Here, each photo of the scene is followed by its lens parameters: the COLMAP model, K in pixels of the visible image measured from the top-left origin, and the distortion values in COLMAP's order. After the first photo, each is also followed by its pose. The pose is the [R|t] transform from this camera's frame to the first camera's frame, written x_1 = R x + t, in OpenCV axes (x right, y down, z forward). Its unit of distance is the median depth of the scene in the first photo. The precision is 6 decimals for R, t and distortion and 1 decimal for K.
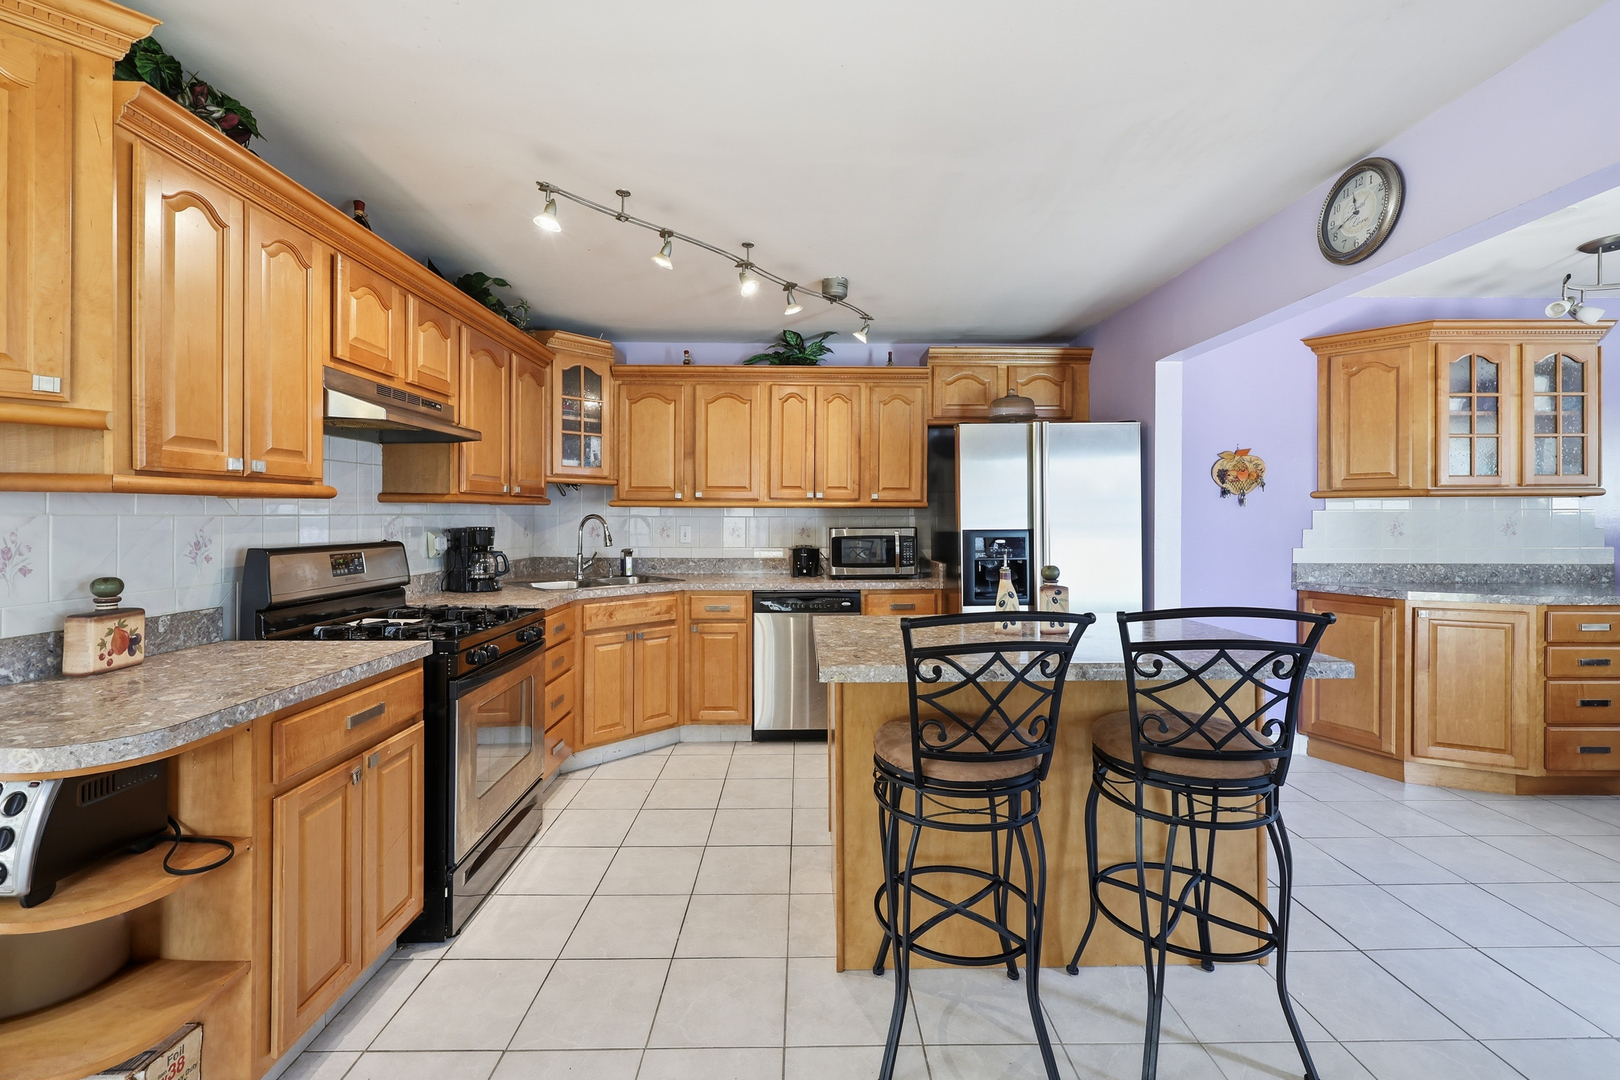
lens RADIAL K [[661.1, 0, 806.5], [0, 661.1, 517.7], [0, 0, 1]] dist [-0.001293, 0.000164]
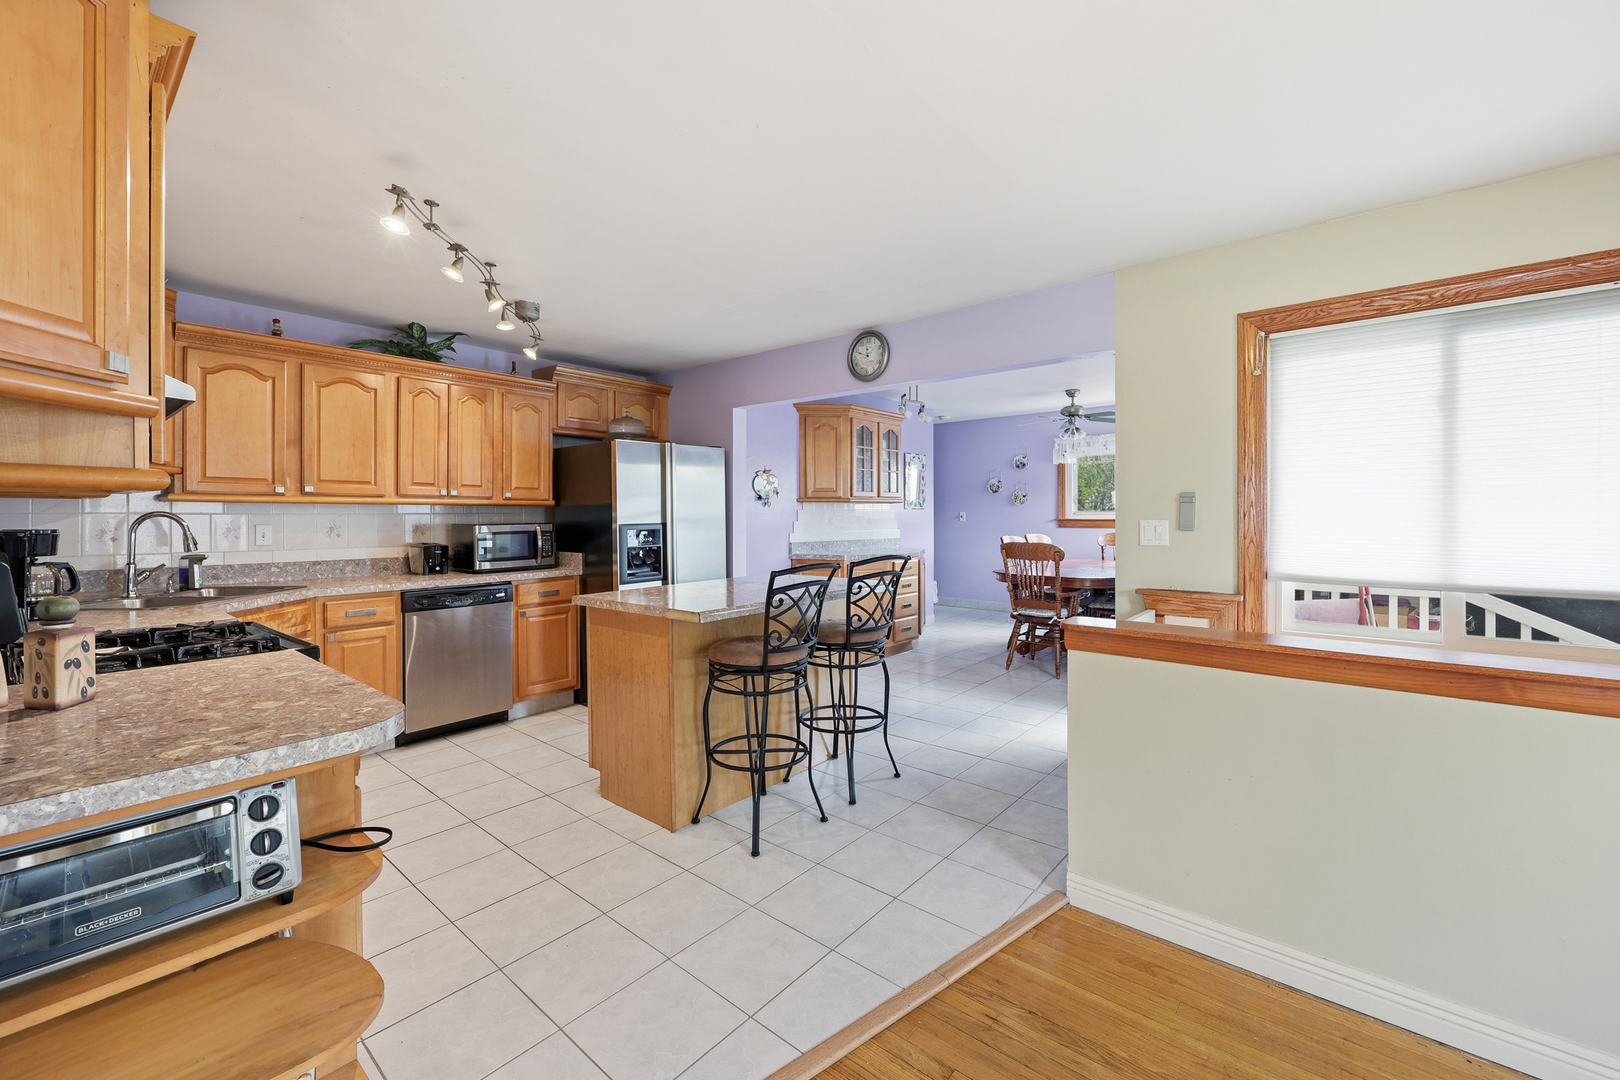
lens RADIAL K [[661.1, 0, 800.2], [0, 661.1, 517.6], [0, 0, 1]] dist [-0.001293, 0.000164]
pose [[0.662749, -0.006485, 0.748813, -0.476001], [0.001723, 0.999973, 0.007136, -0.002600], [-0.748839, -0.003439, 0.662743, -0.087421]]
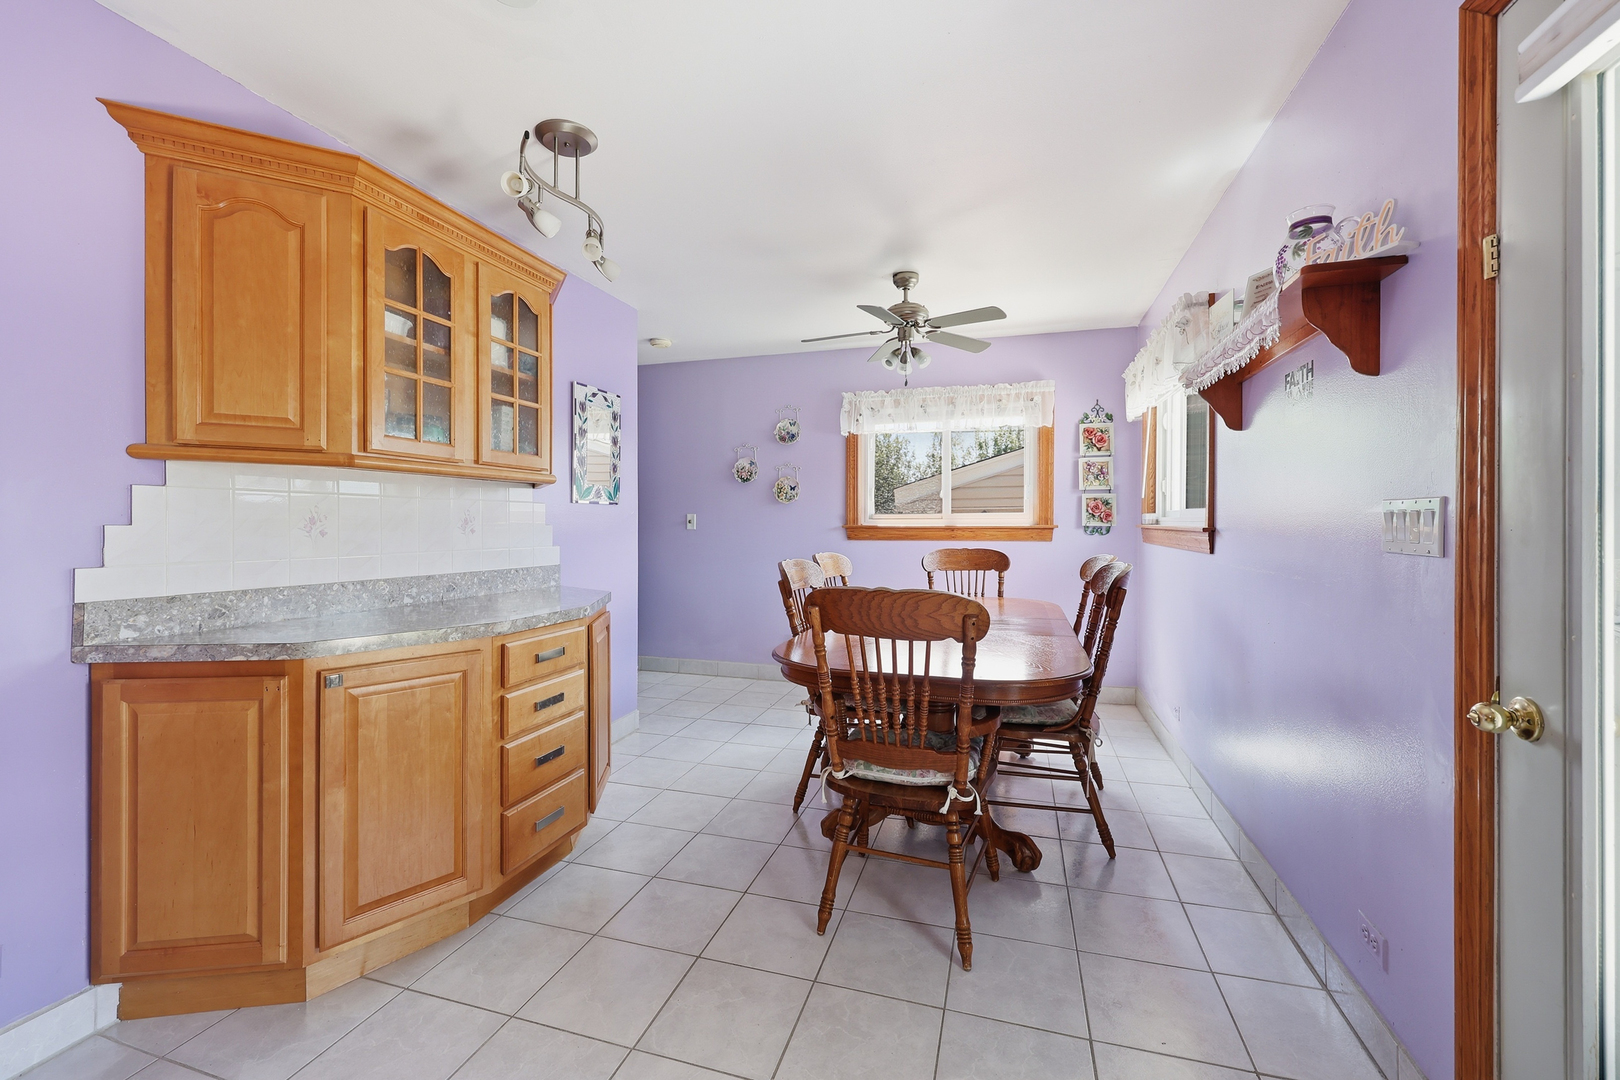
lens RADIAL K [[661.1, 0, 802.2], [0, 661.1, 529.4], [0, 0, 1]] dist [-0.001293, 0.000164]
pose [[0.302911, -0.006594, 0.952996, 0.498831], [-0.002966, 0.999965, 0.007862, 0.016358], [-0.953014, -0.005208, 0.302881, 0.441202]]
